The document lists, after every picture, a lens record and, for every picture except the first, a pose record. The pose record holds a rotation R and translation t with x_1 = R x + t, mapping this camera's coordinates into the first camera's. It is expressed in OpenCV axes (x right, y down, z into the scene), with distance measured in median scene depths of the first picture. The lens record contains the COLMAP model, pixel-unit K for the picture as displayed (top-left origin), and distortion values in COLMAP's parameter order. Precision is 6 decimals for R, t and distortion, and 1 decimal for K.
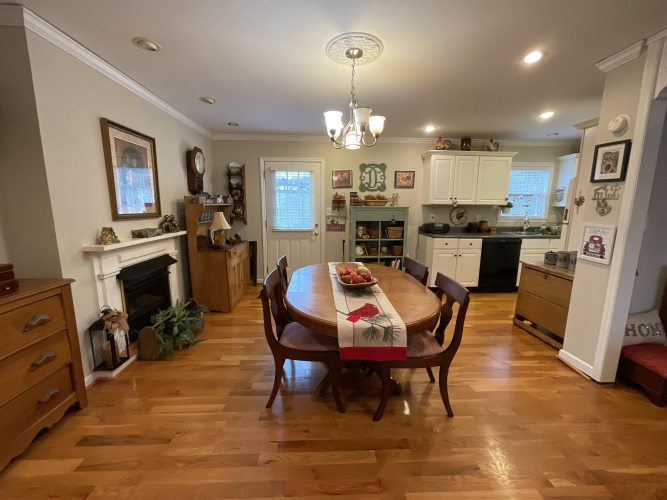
lens RADIAL K [[269.9, 0, 332.5], [0, 269.9, 249.7], [0, 0, 1]] dist [-0.001046, 0.000206]
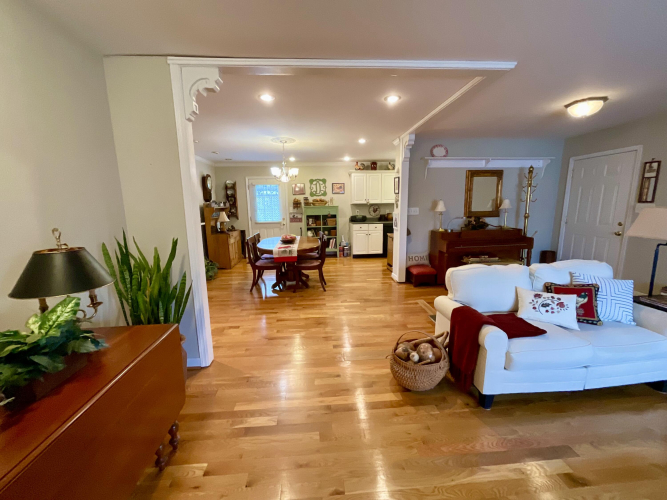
lens RADIAL K [[269.9, 0, 332.5], [0, 269.9, 249.7], [0, 0, 1]] dist [-0.001046, 0.000206]
pose [[0.999095, -0.029776, 0.030377, 0.216292], [0.029557, 0.999534, 0.007654, 0.106997], [-0.030591, -0.006750, 0.999509, -0.723313]]
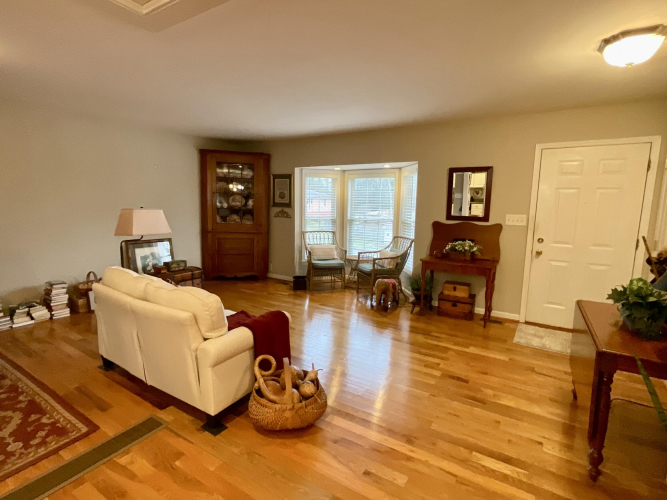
lens RADIAL K [[336.1, 0, 332.7], [0, 336.1, 248.9], [0, 0, 1]] dist [-0.000939, -0.000129]
pose [[-0.821377, -0.100649, 0.561435, 0.037036], [0.064442, 0.961631, 0.266670, -0.052658], [-0.566734, 0.255217, -0.783376, 0.222419]]
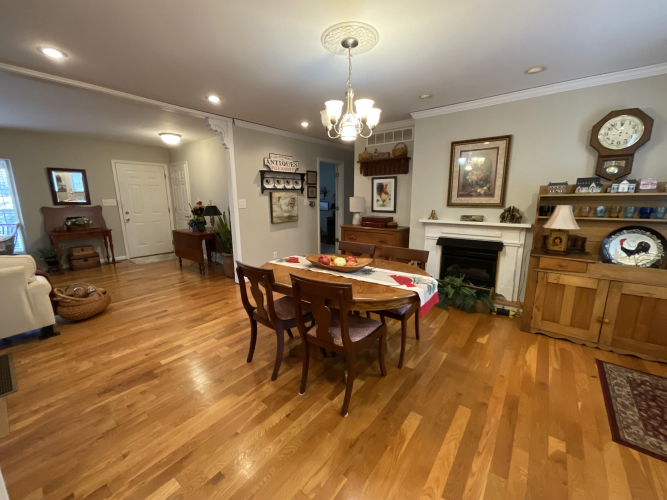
lens RADIAL K [[269.9, 0, 332.5], [0, 269.9, 249.7], [0, 0, 1]] dist [-0.001046, 0.000206]
pose [[-0.655782, 0.140450, -0.741770, 0.515967], [-0.119921, 0.950688, 0.286026, -0.147172], [0.745365, 0.276525, -0.606602, 0.941527]]
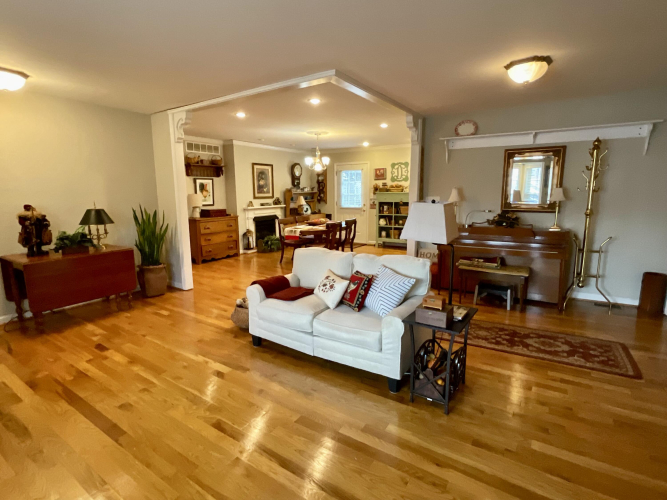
lens RADIAL K [[336.1, 0, 332.7], [0, 336.1, 248.9], [0, 0, 1]] dist [-0.000939, -0.000129]
pose [[0.811768, 0.090190, -0.576973, 1.149707], [-0.082492, 0.995805, 0.039598, 0.122556], [0.578124, 0.015451, 0.815803, -0.815658]]
